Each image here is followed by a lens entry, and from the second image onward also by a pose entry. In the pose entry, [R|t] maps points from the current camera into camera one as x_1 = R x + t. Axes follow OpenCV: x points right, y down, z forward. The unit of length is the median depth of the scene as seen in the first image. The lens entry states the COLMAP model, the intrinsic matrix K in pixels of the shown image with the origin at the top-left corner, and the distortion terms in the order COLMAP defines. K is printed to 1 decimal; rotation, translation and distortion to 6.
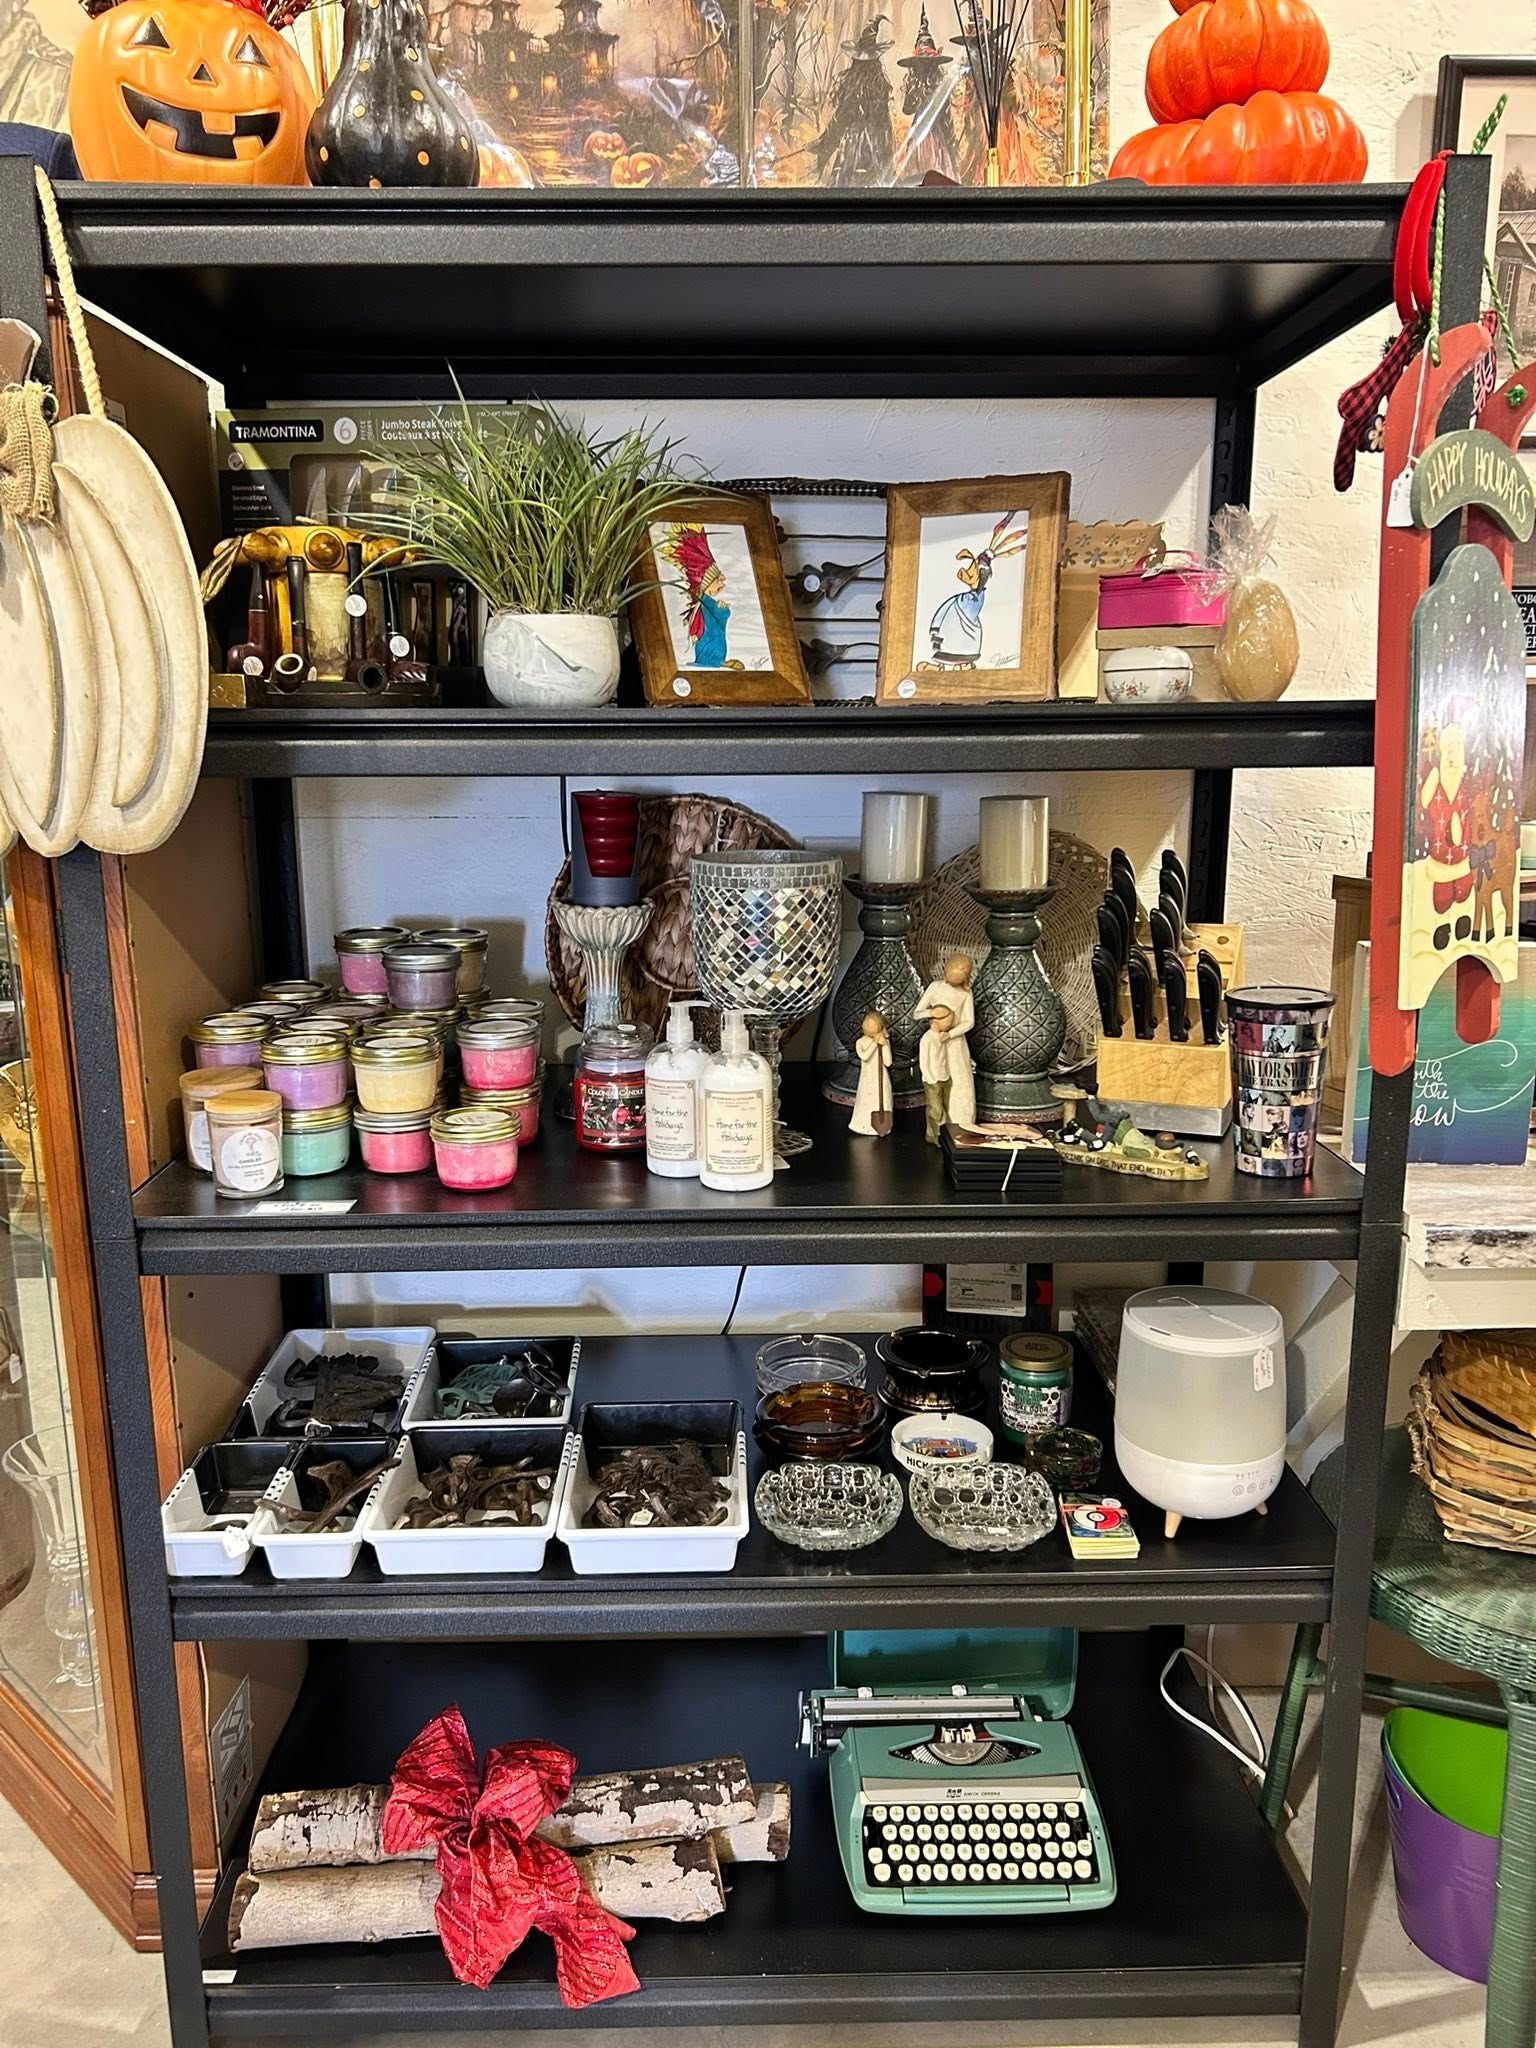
lens RADIAL K [[1532.5, 0, 800.8], [0, 1532.5, 1028.5], [0, 0, 1]] dist [0.076340, -0.089507]
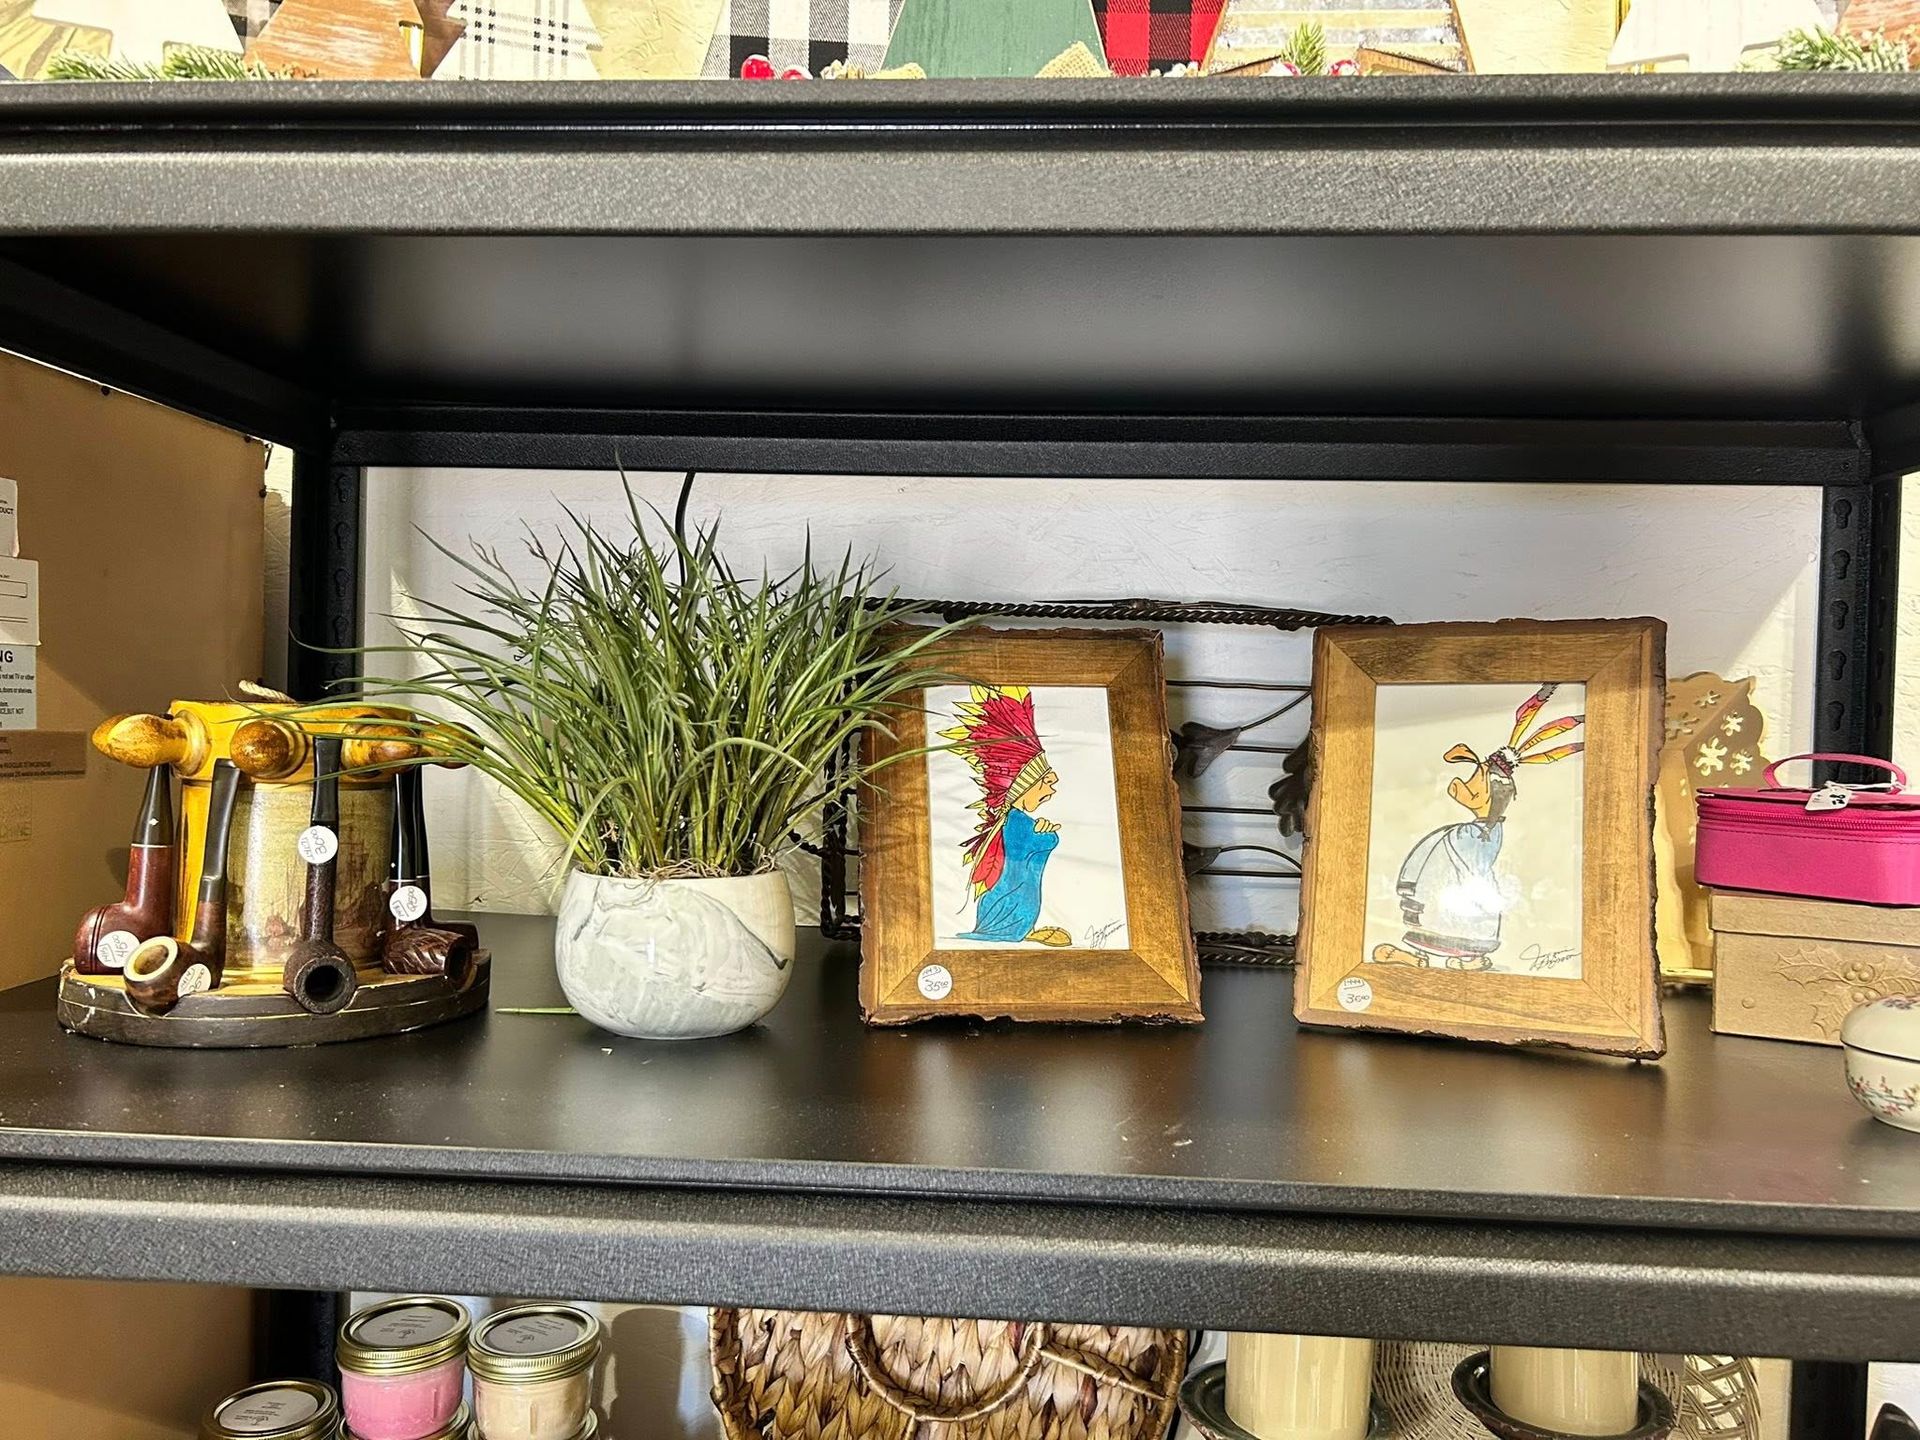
lens RADIAL K [[1436.7, 0, 956.7], [0, 1436.7, 720.8], [0, 0, 1]] dist [0.076340, -0.089507]
pose [[0.994283, 0.036683, -0.100276, -0.021462], [-0.055849, 0.979092, -0.195600, -0.208587], [0.091004, 0.200082, 0.975544, 0.479811]]
